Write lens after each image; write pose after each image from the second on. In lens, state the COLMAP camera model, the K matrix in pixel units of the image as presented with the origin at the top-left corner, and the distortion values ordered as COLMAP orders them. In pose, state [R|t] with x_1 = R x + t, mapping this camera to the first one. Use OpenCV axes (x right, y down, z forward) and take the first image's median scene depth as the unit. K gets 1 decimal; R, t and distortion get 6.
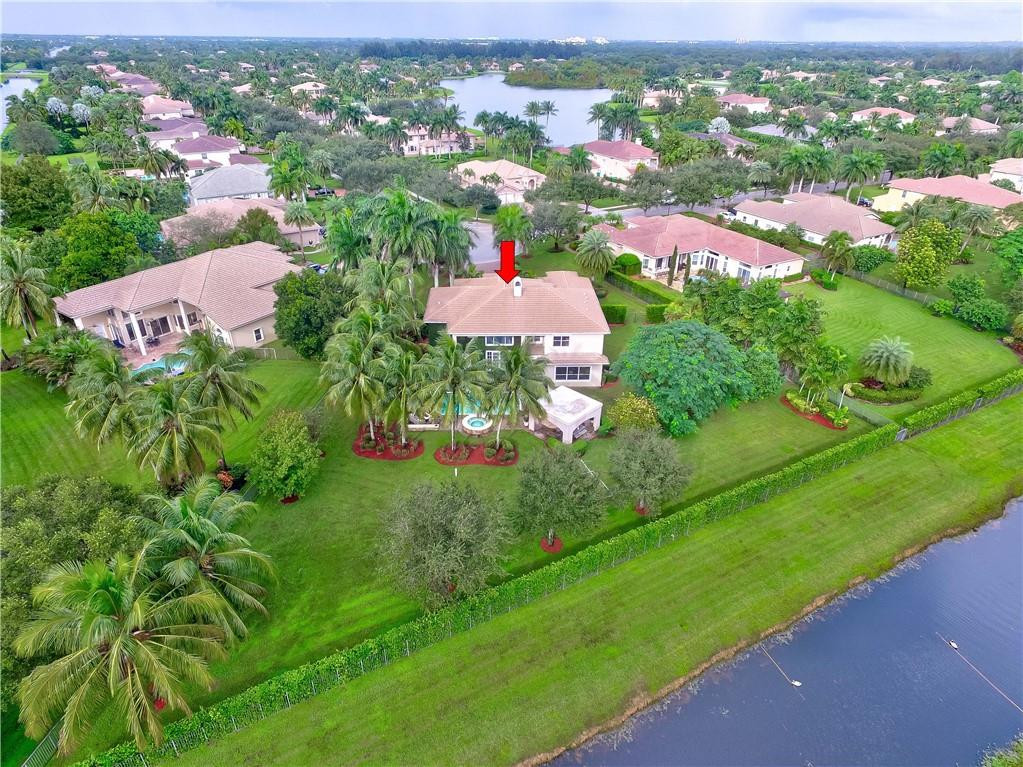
lens RADIAL K [[642.8, 0, 511.5], [0, 642.8, 383.5], [0, 0, 1]] dist [0.000510, 0.003955]
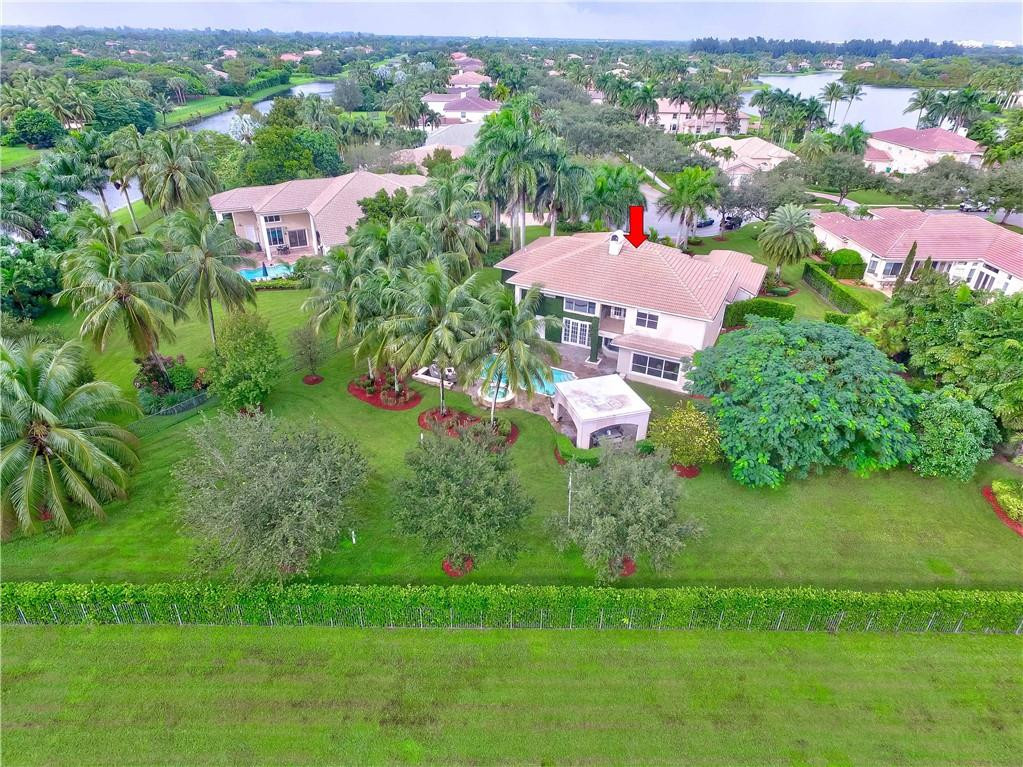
lens RADIAL K [[622.8, 0, 513.2], [0, 622.8, 380.1], [0, 0, 1]] dist [-0.007890, 0.019042]
pose [[0.873893, 0.235953, -0.425015, 0.245821], [-0.240734, 0.969624, 0.043314, 0.006603], [0.422325, 0.064464, 0.904149, 0.269363]]
